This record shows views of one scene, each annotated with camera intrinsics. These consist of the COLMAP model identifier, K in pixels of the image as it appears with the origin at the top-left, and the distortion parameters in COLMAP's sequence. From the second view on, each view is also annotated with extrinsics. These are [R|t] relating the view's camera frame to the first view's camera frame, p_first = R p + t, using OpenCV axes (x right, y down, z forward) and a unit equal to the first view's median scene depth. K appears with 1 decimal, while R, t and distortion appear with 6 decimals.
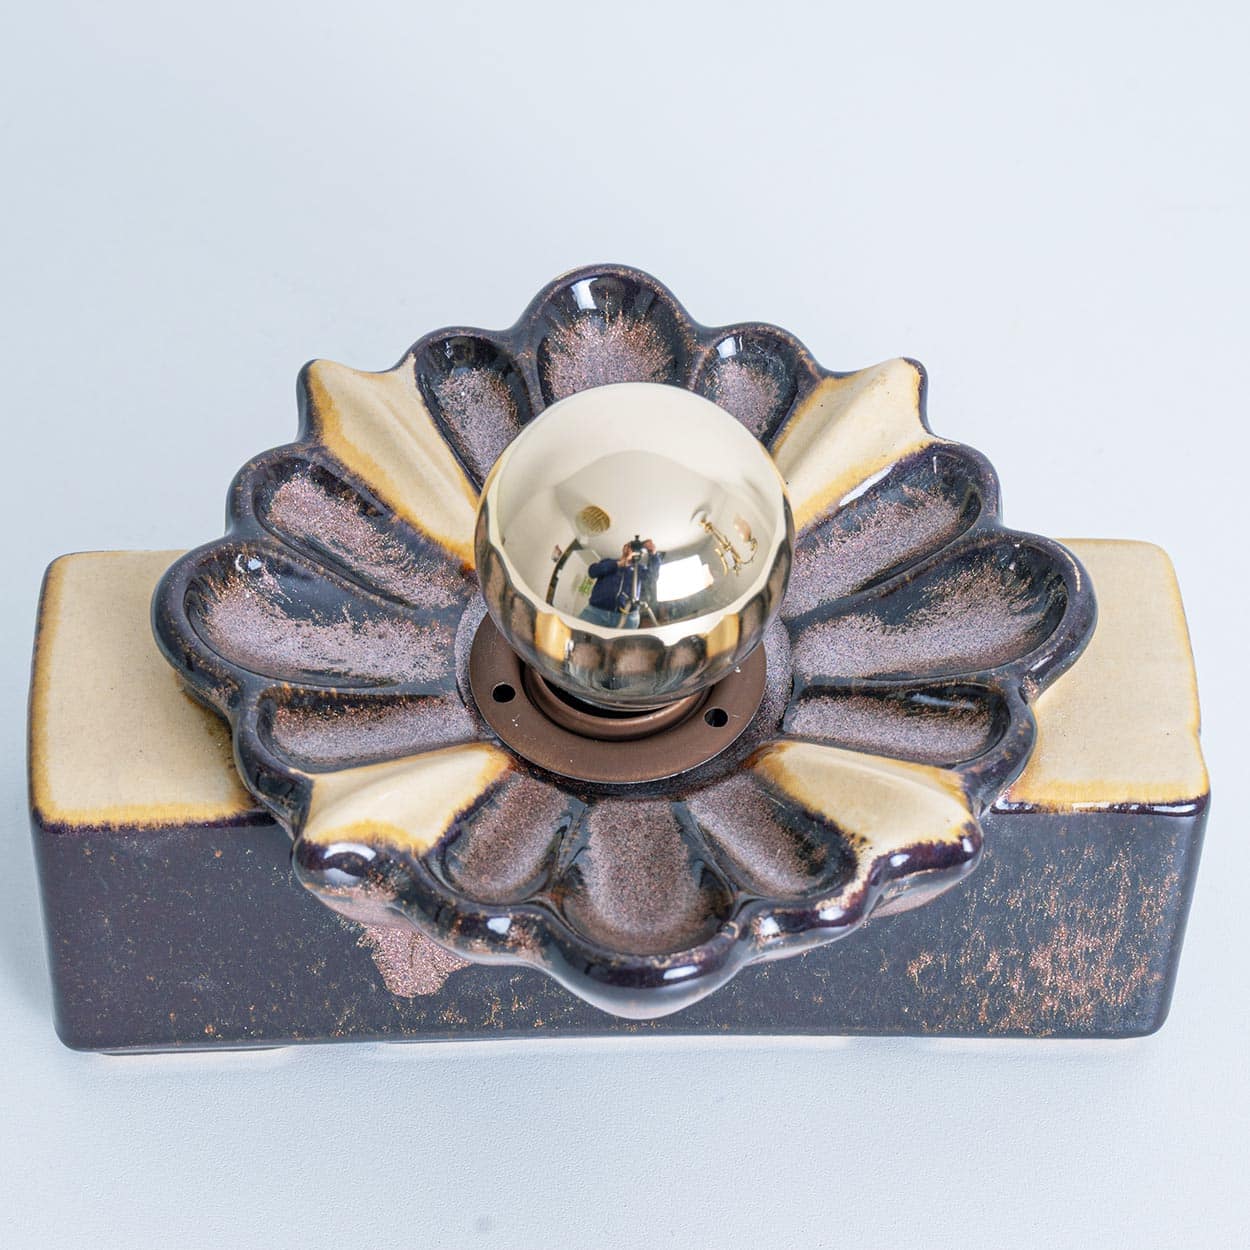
lens RADIAL K [[3666.7, 0, 621.8], [0, 3666.7, 621.1], [0, 0, 1]] dist [-0.004126, -0.482931]
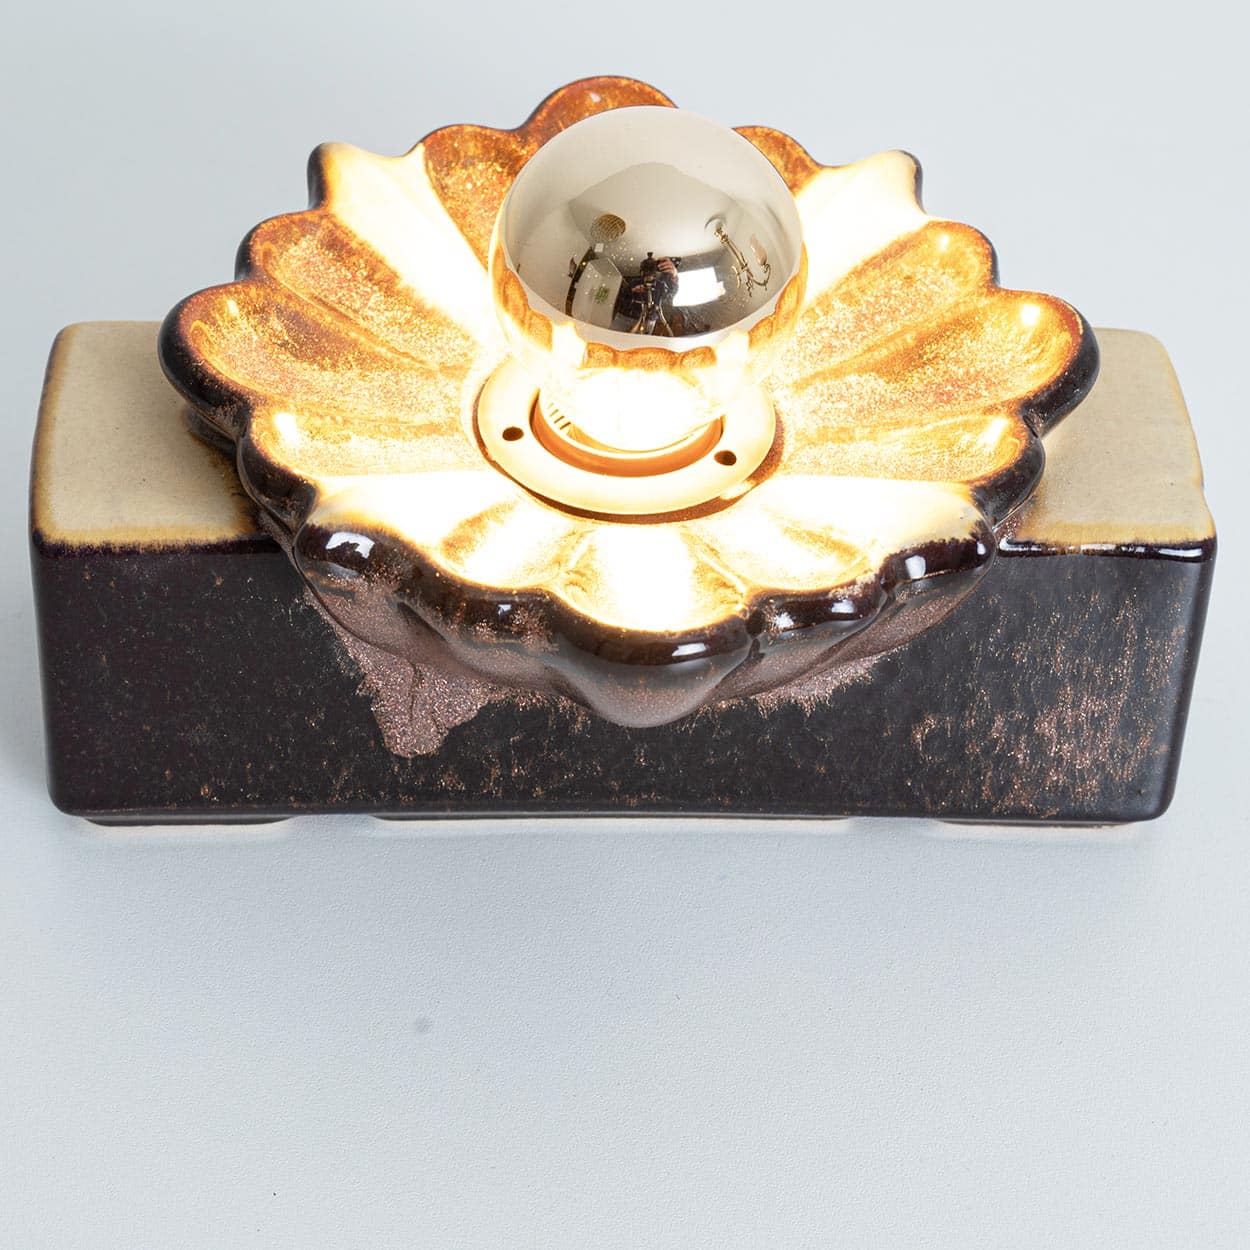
lens RADIAL K [[3161.9, 0, 565.3], [0, 3161.9, 472.7], [0, 0, 1]] dist [0.009658, -0.448769]
pose [[0.999972, 0.006750, -0.003218, -0.013451], [-0.007202, 0.985131, -0.171653, 0.174586], [0.002011, 0.171672, 0.985152, 0.147944]]
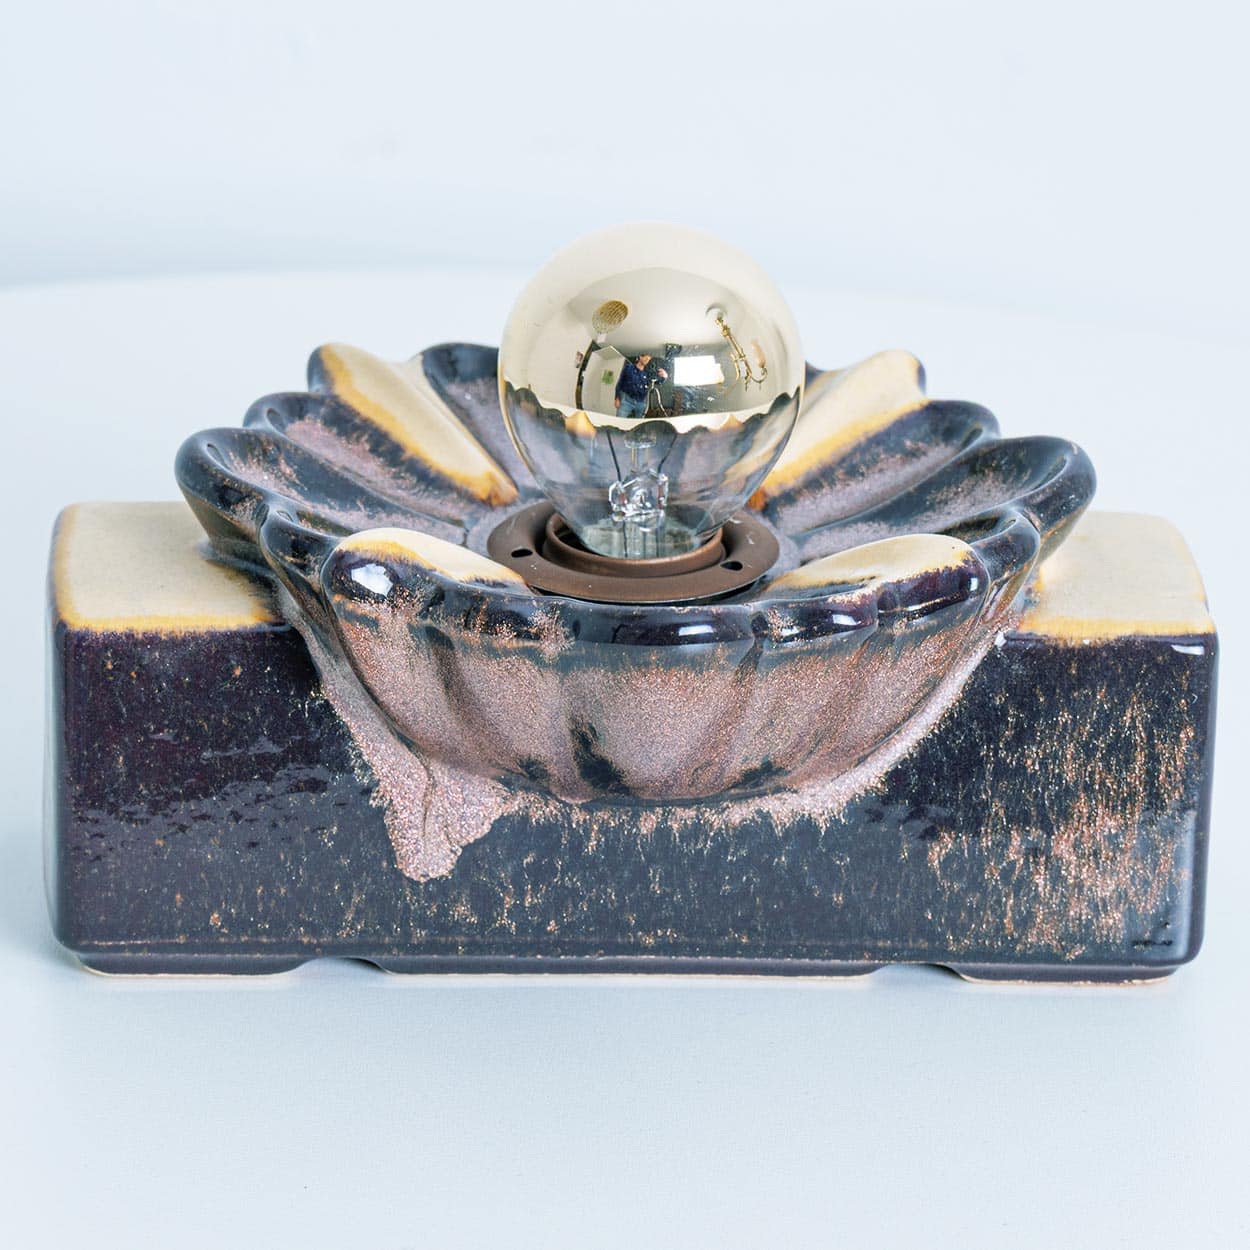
lens RADIAL K [[6226.5, 0, 585.0], [0, 6226.5, 625.0], [0, 0, 1]] dist [-0.067510, 4.326295]
pose [[0.999846, -0.009746, 0.014616, -0.038038], [0.015543, 0.878504, -0.477482, 0.843900], [-0.008187, 0.477635, 0.878520, -0.497224]]
